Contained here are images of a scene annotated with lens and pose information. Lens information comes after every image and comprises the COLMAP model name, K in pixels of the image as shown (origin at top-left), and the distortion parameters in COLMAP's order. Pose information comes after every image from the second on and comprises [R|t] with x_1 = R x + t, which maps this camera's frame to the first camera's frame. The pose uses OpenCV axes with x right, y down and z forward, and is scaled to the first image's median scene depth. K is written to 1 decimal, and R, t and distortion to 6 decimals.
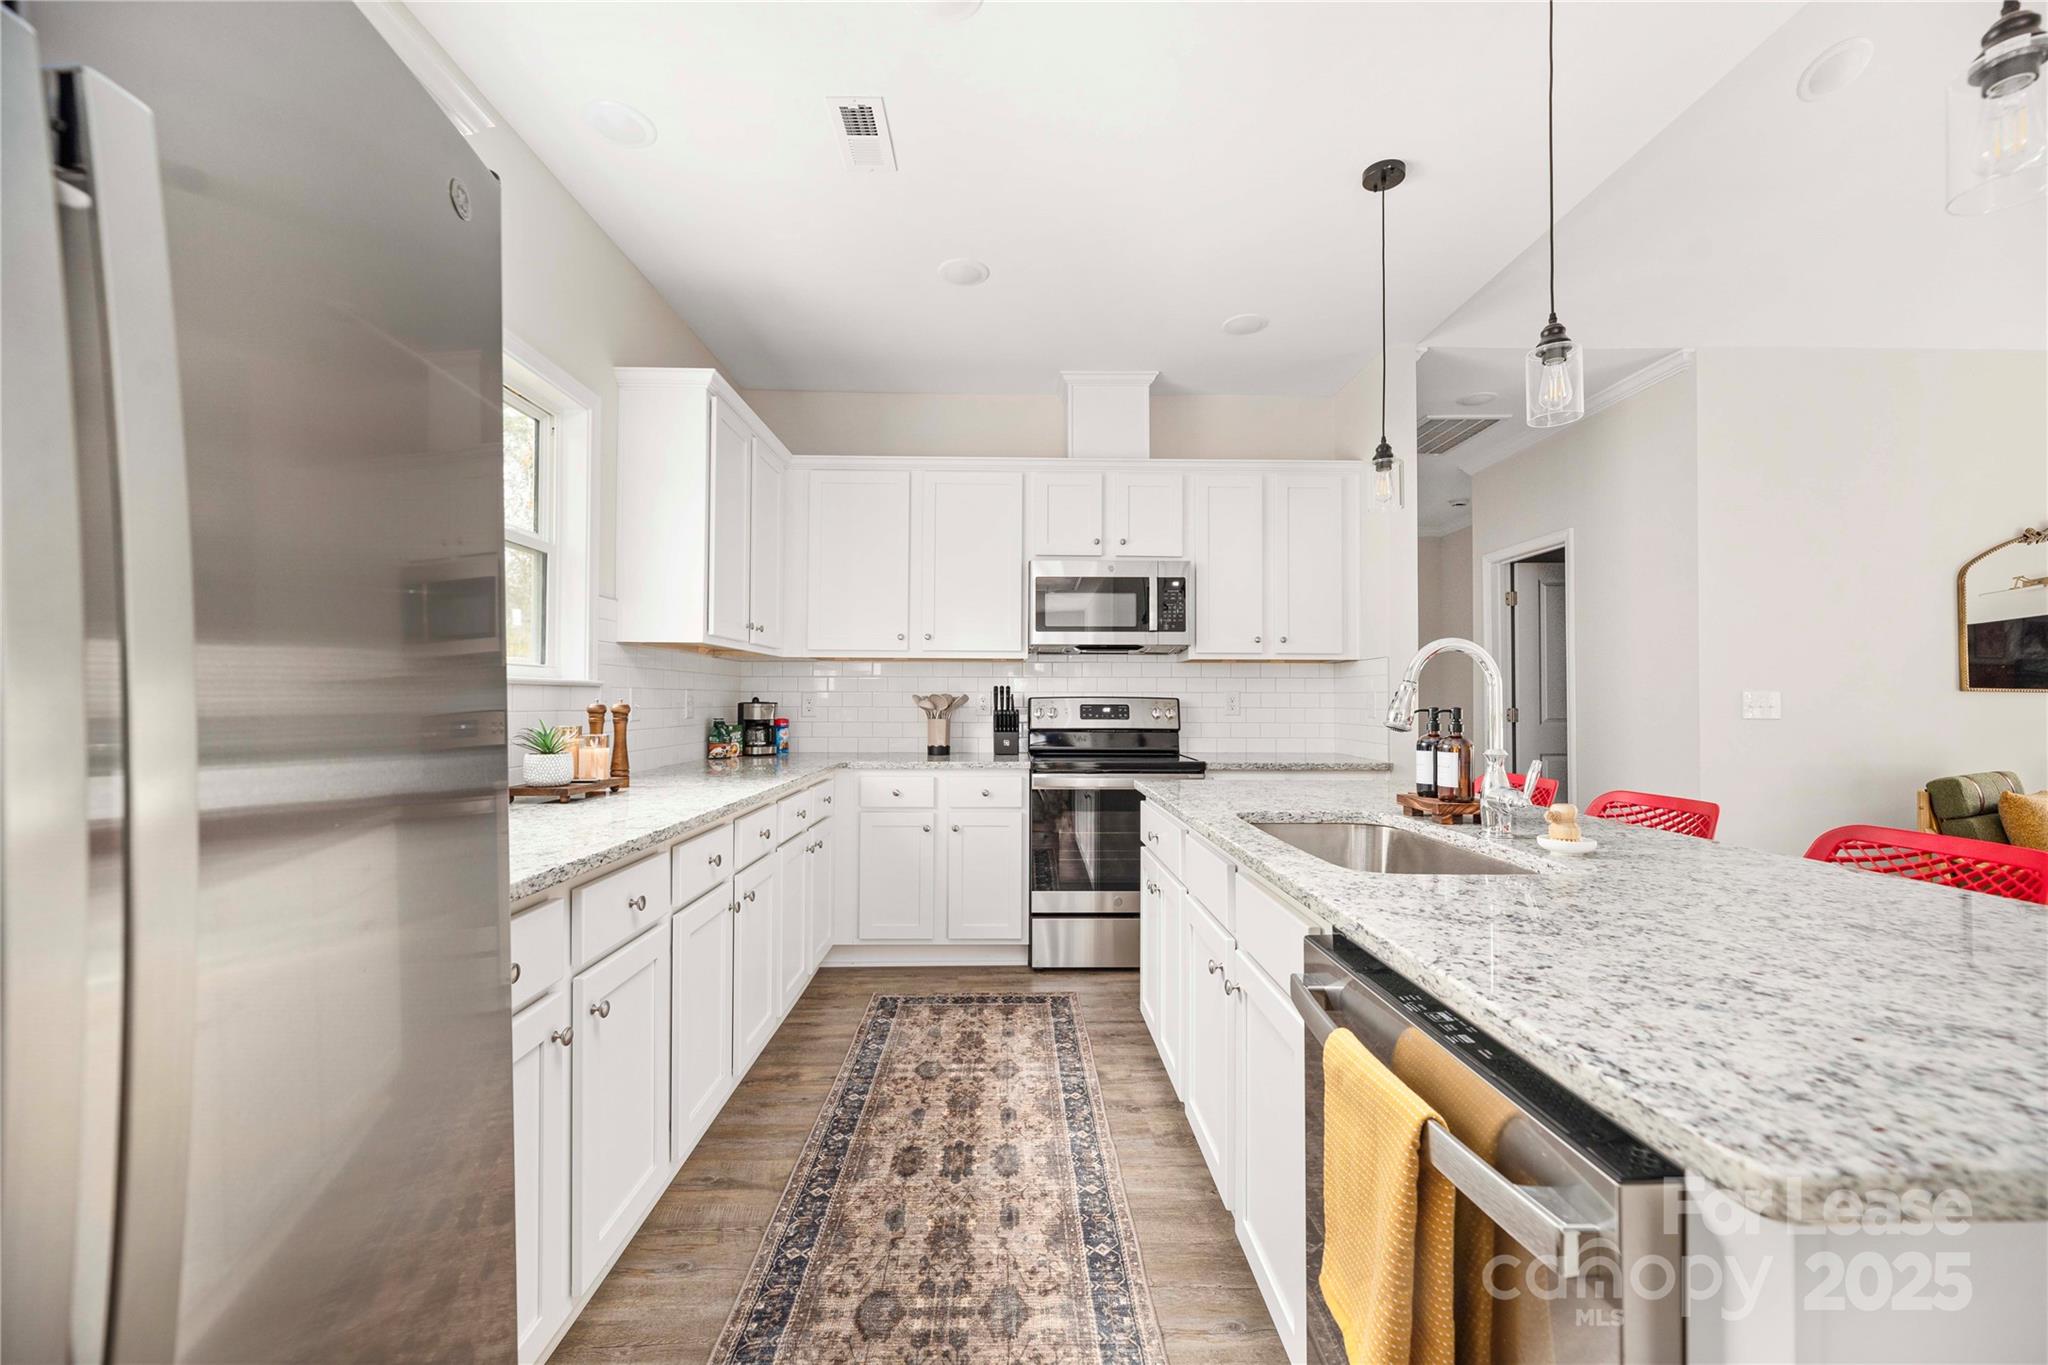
lens RADIAL K [[826.5, 0, 1015.7], [0, 826.5, 684.8], [0, 0, 1]] dist [0.000414, -0.000623]
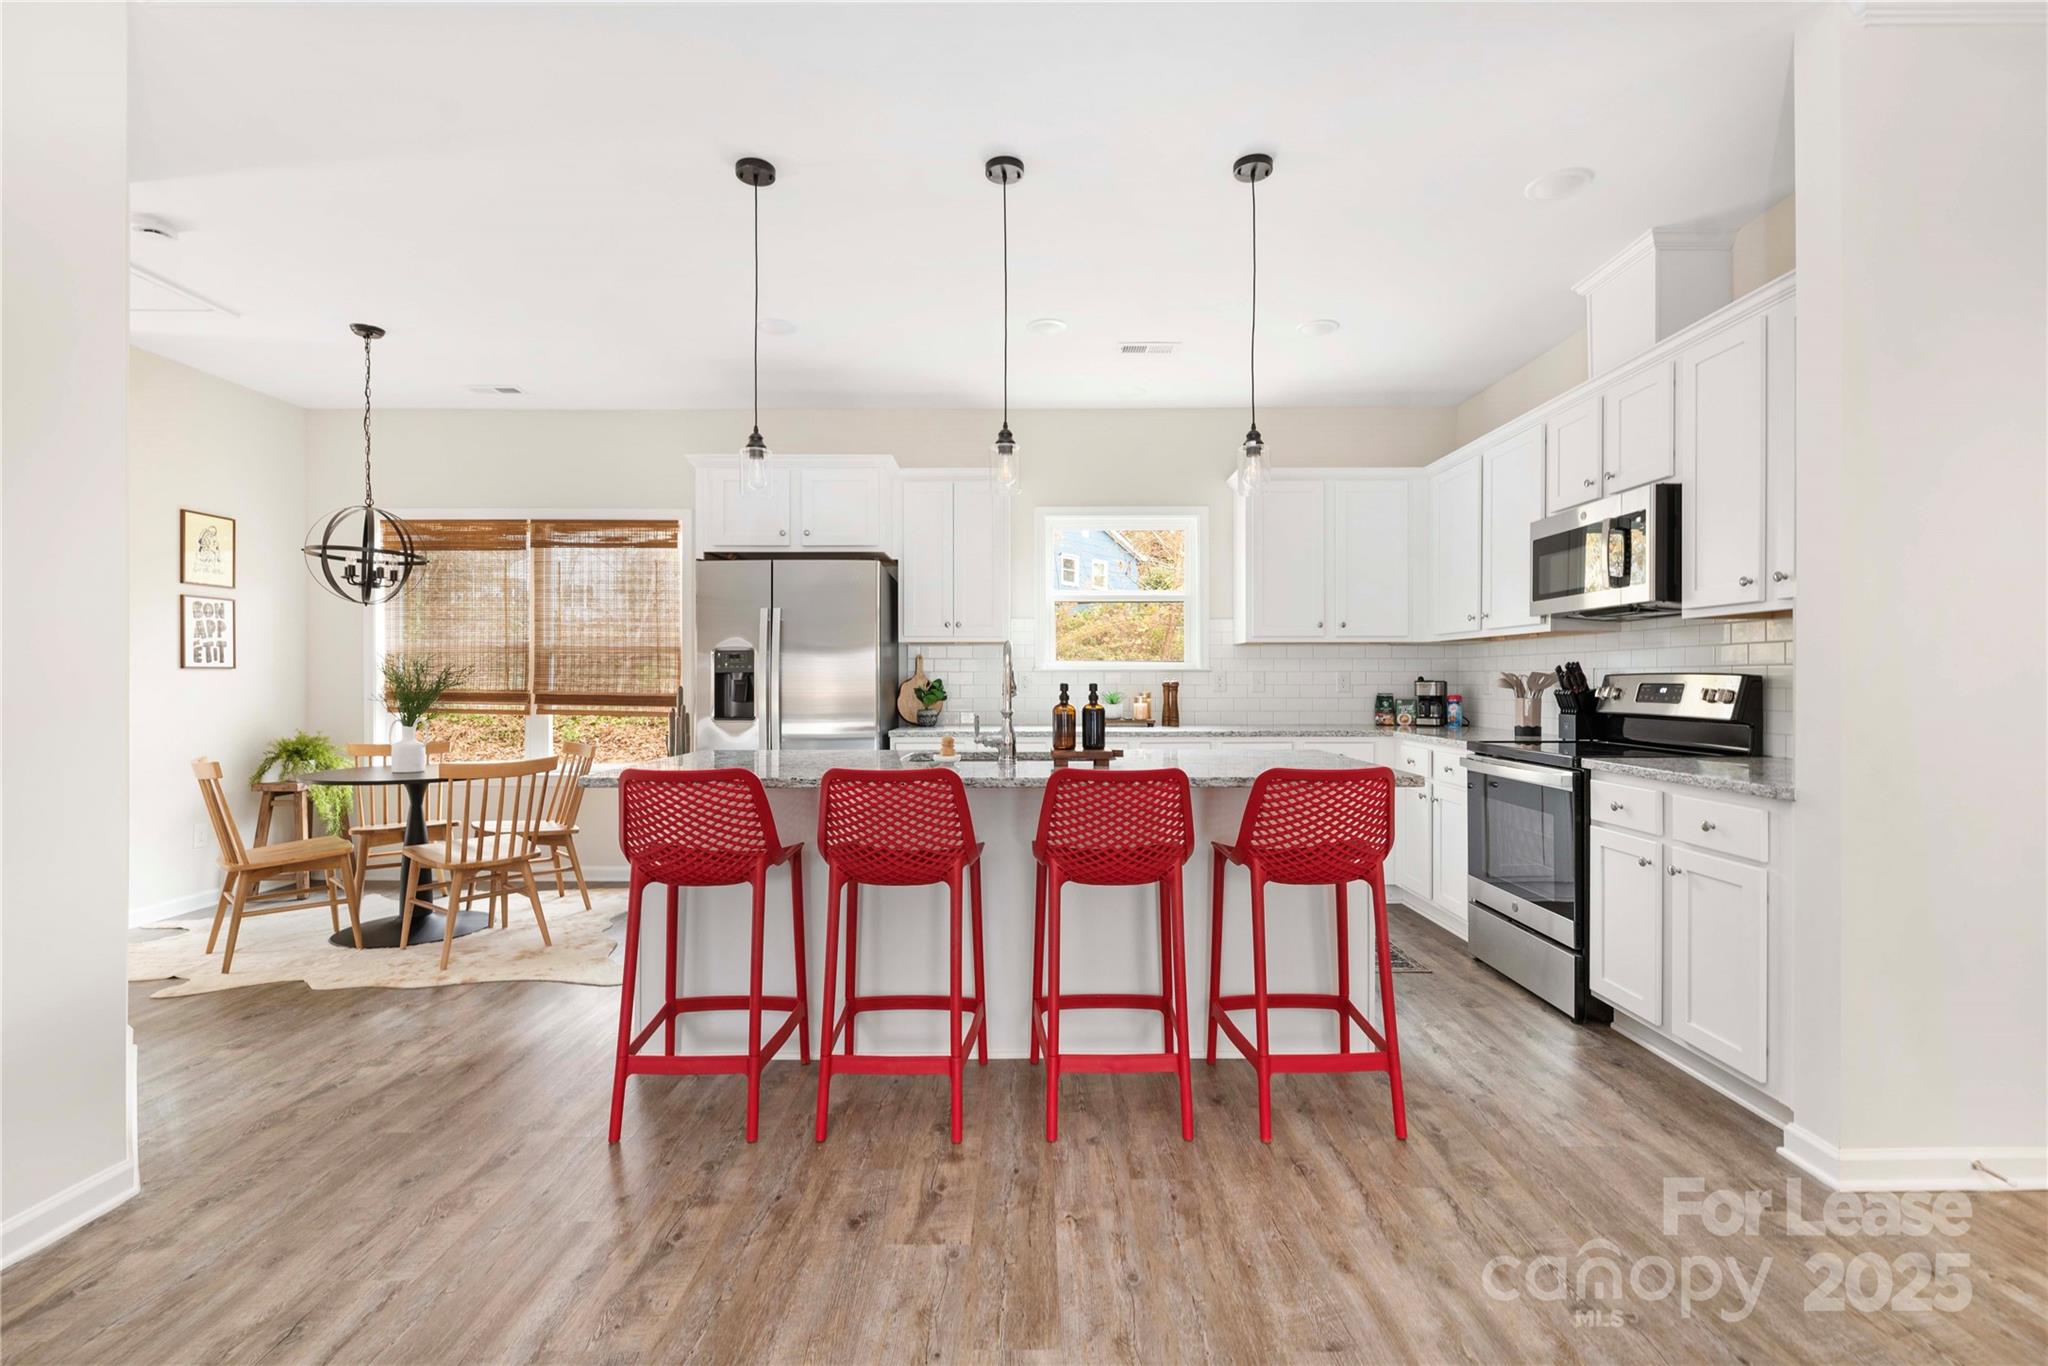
lens RADIAL K [[898.2, 0, 1018.0], [0, 898.2, 680.4], [0, 0, 1]] dist [0.003691, 0.000222]
pose [[-0.025875, -0.000578, -0.999665, 0.999815], [0.021153, 0.999776, -0.001126, 0.010229], [0.999441, -0.021175, -0.025857, 0.459325]]
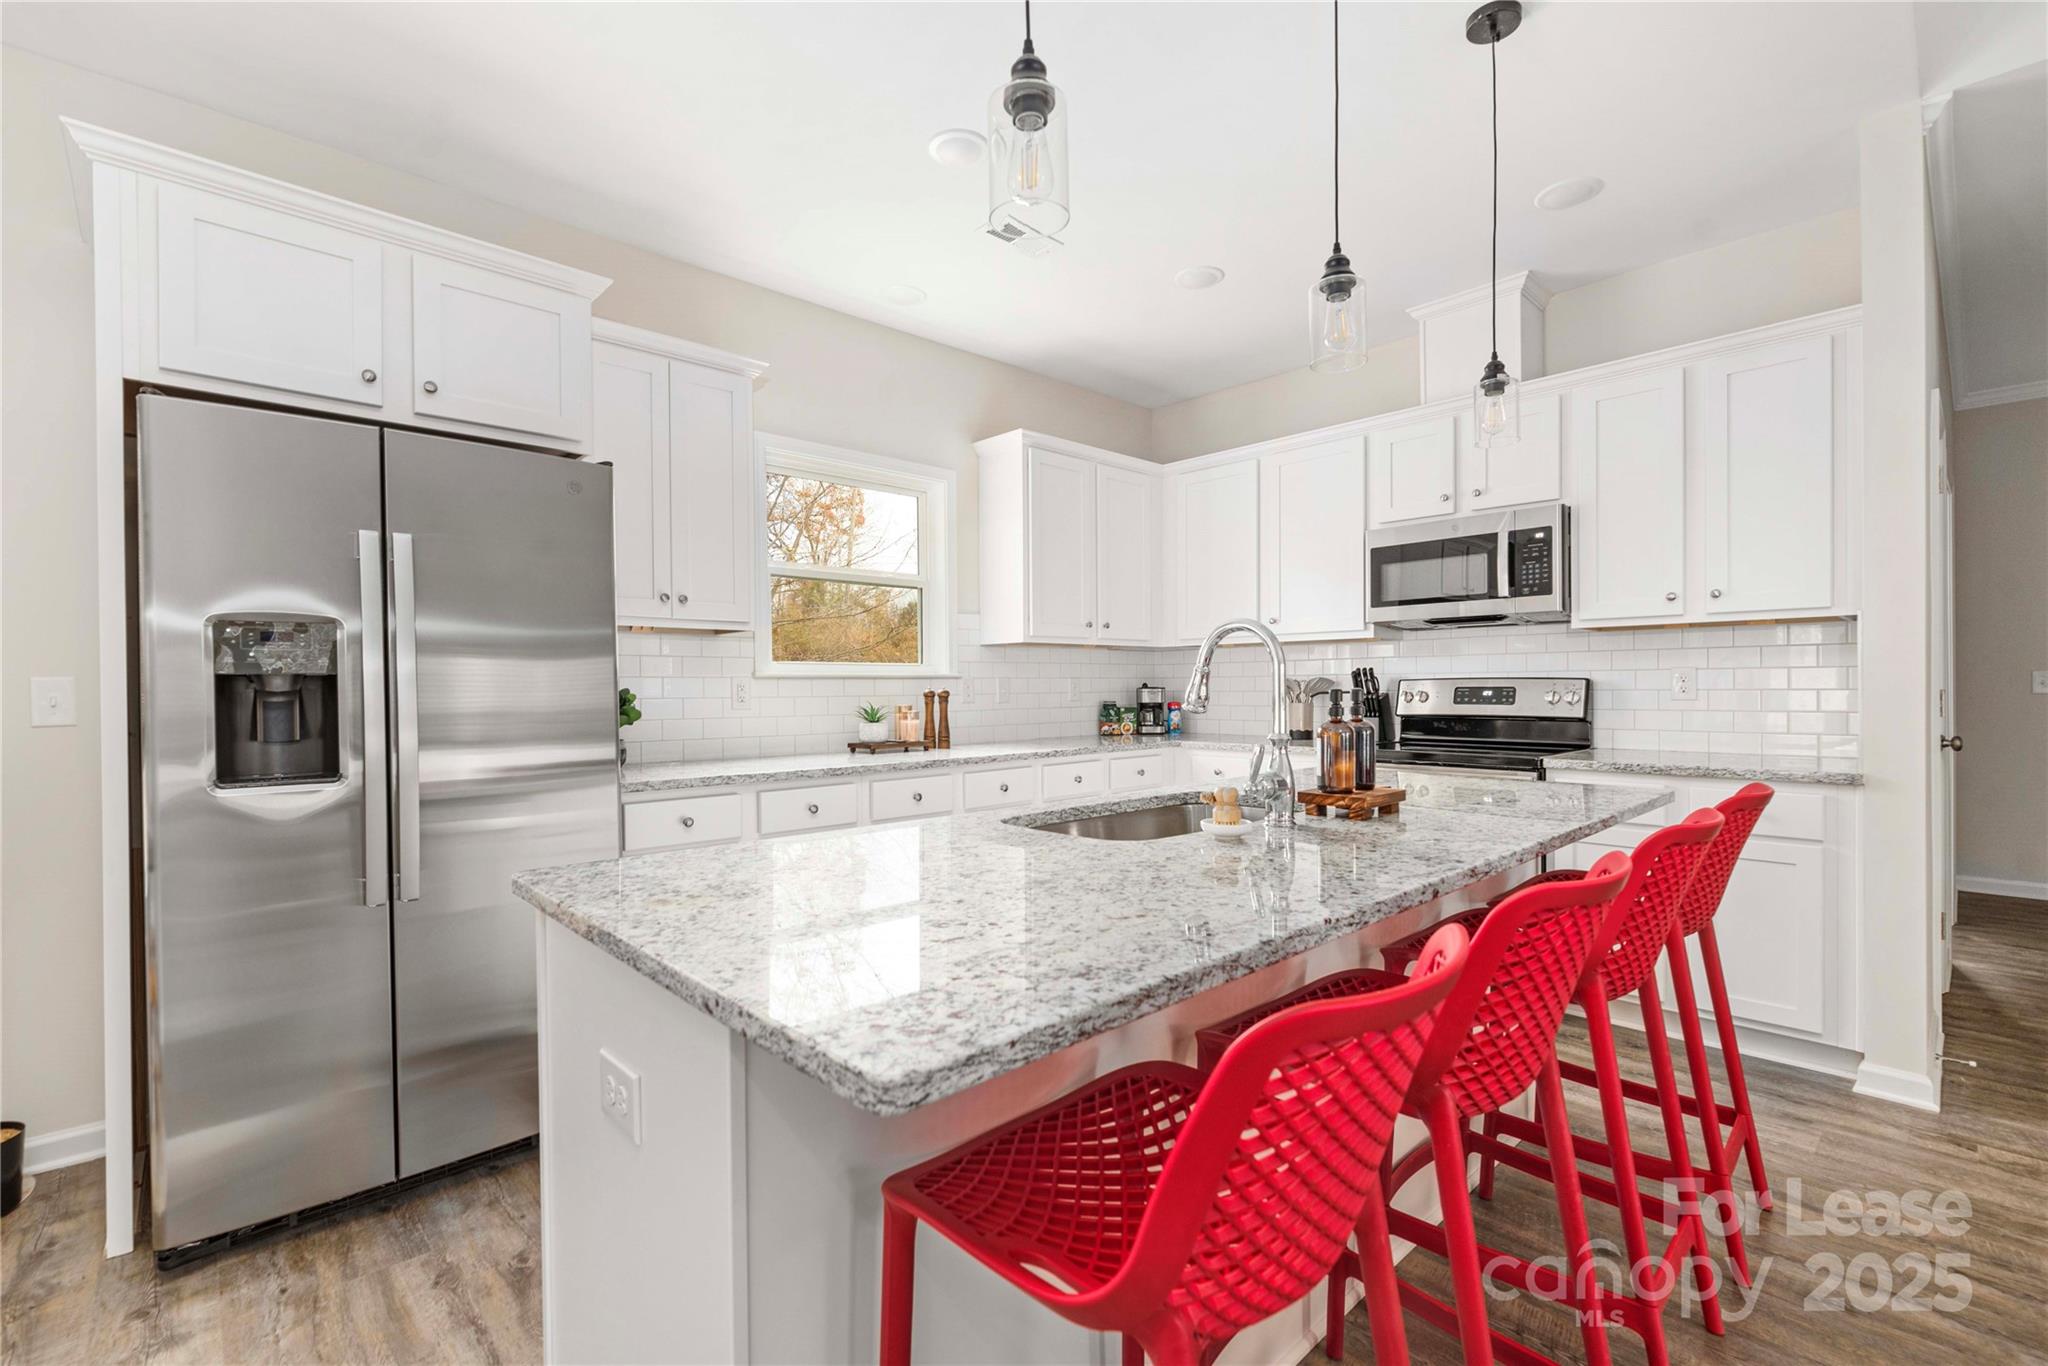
lens RADIAL K [[898.2, 0, 1016.1], [0, 898.2, 695.0], [0, 0, 1]] dist [0.003691, 0.000222]
pose [[0.670589, -0.001303, -0.741828, 0.493562], [0.024480, 0.999493, 0.020373, 0.002026], [0.741425, -0.031822, 0.670281, 0.035382]]
